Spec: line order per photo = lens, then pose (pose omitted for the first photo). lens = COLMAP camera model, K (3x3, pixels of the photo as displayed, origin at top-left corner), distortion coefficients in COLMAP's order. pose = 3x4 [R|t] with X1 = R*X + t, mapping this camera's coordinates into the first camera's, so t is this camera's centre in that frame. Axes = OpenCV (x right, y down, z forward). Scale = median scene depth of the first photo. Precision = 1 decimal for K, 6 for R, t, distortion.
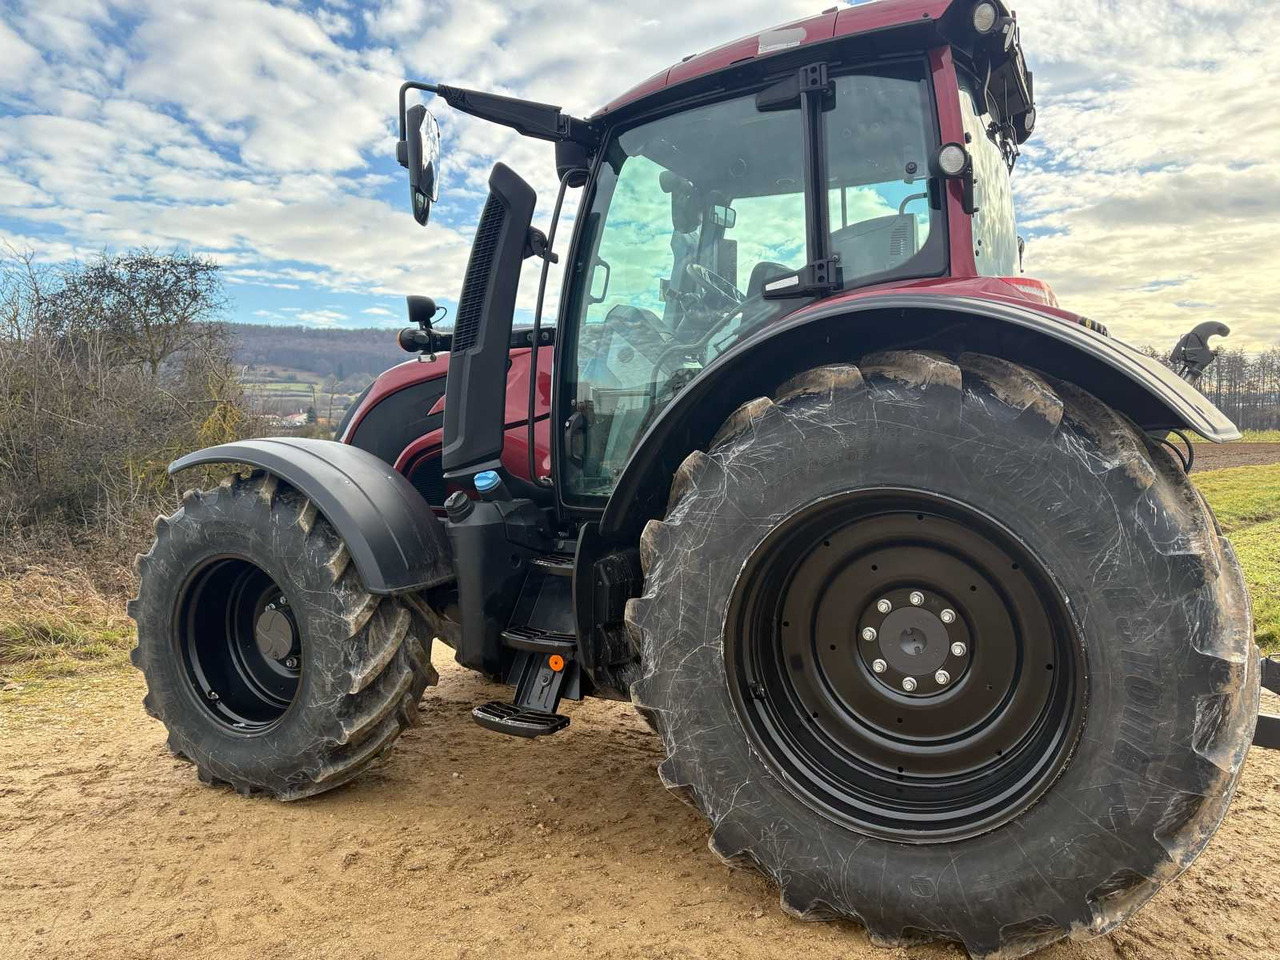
lens RADIAL K [[962.6, 0, 656.3], [0, 962.6, 482.0], [0, 0, 1]] dist [0.059509, -0.061726]
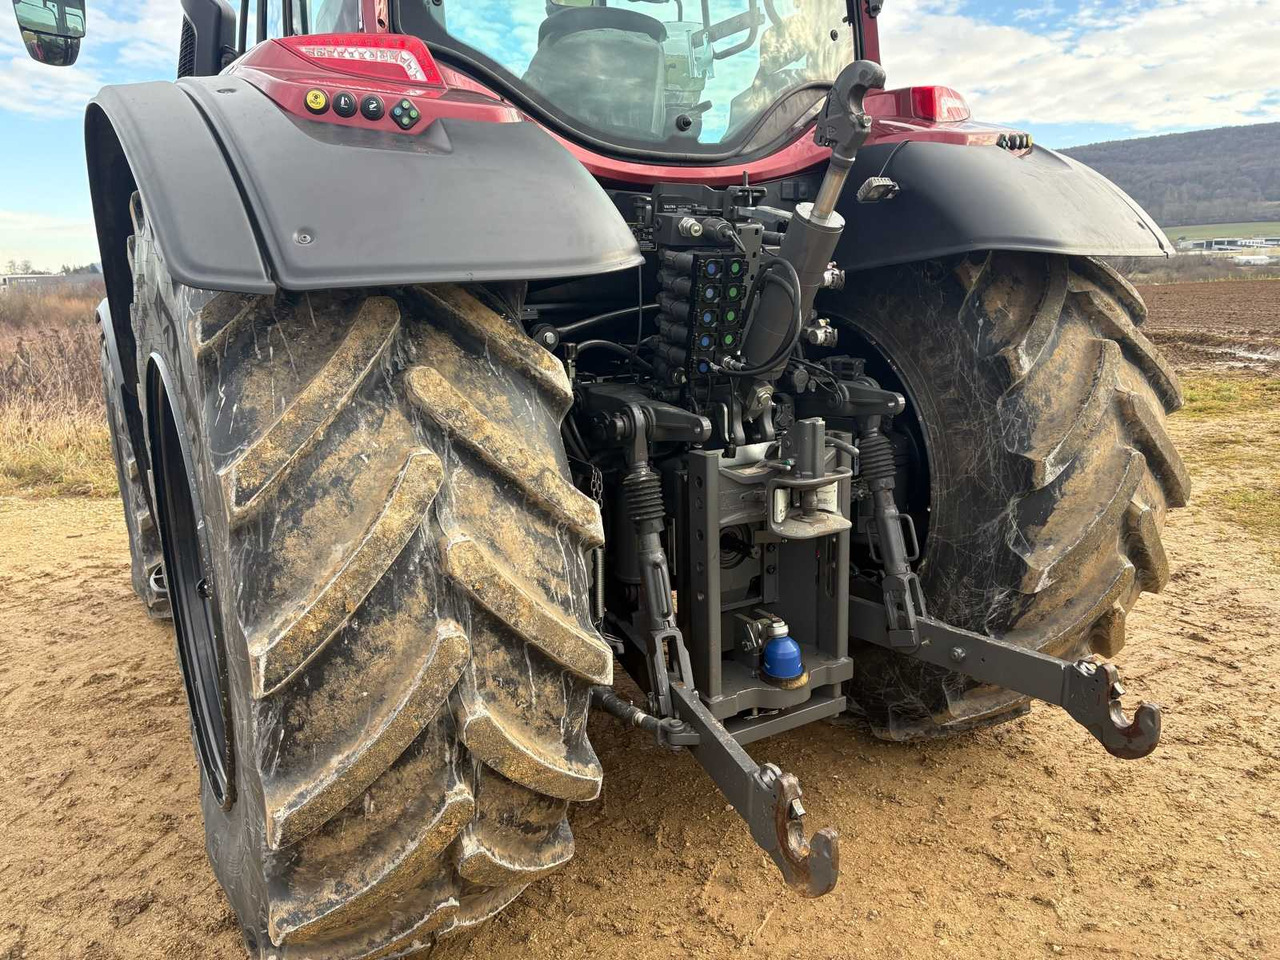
lens RADIAL K [[962.6, 0, 637.8], [0, 962.6, 484.7], [0, 0, 1]] dist [0.059509, -0.061726]
pose [[0.840422, 0.095226, -0.533500, 0.836869], [-0.008251, 0.986575, 0.163099, -0.017674], [0.541869, -0.132670, 0.829925, 0.475055]]
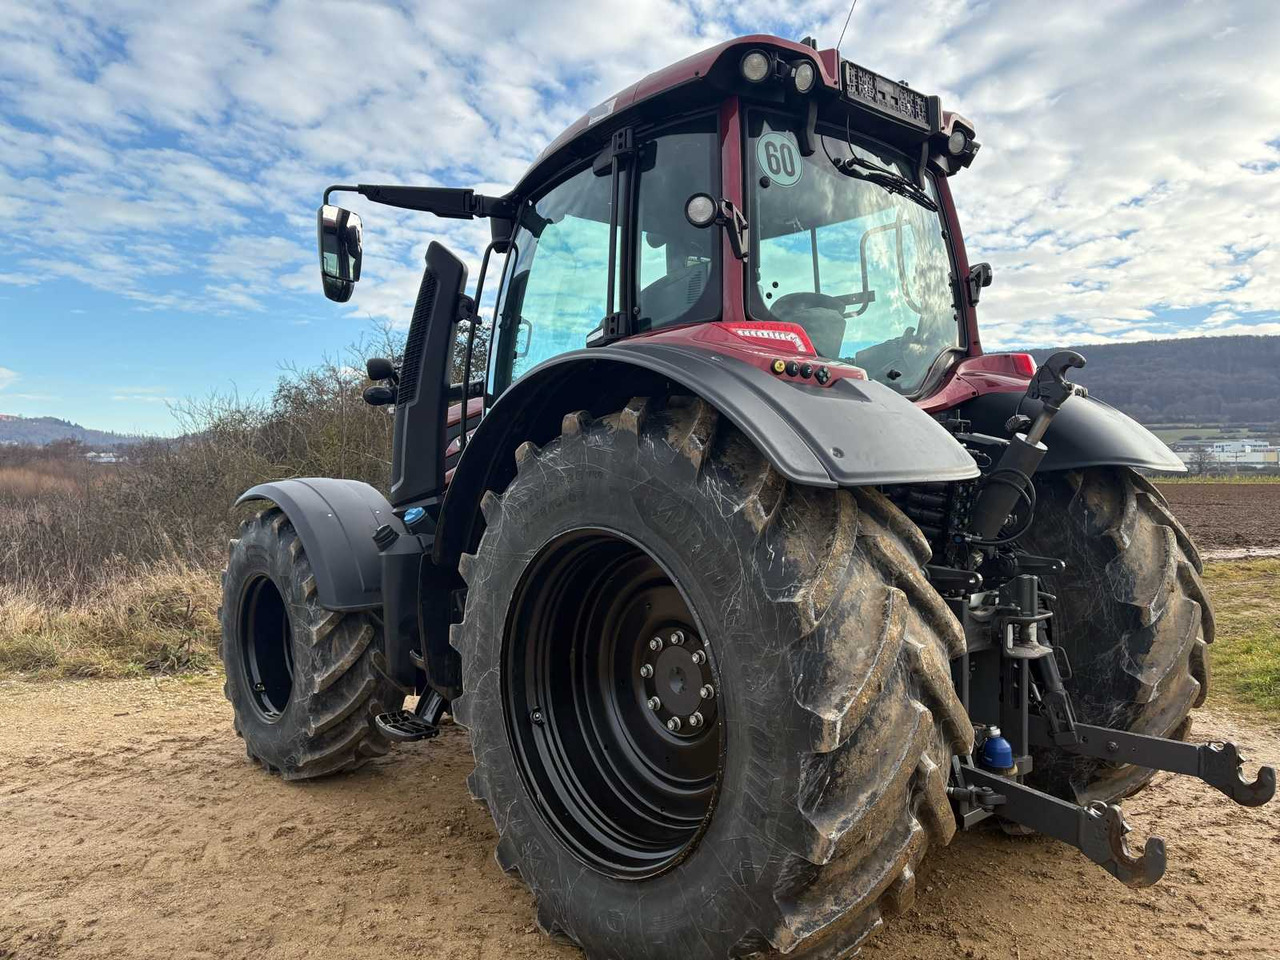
lens RADIAL K [[962.6, 0, 638.3], [0, 962.6, 478.8], [0, 0, 1]] dist [0.059509, -0.061726]
pose [[0.927004, 0.002599, -0.375043, 0.579331], [-0.019258, 0.998987, -0.040677, -0.004577], [0.374557, 0.044930, 0.926114, 0.039657]]
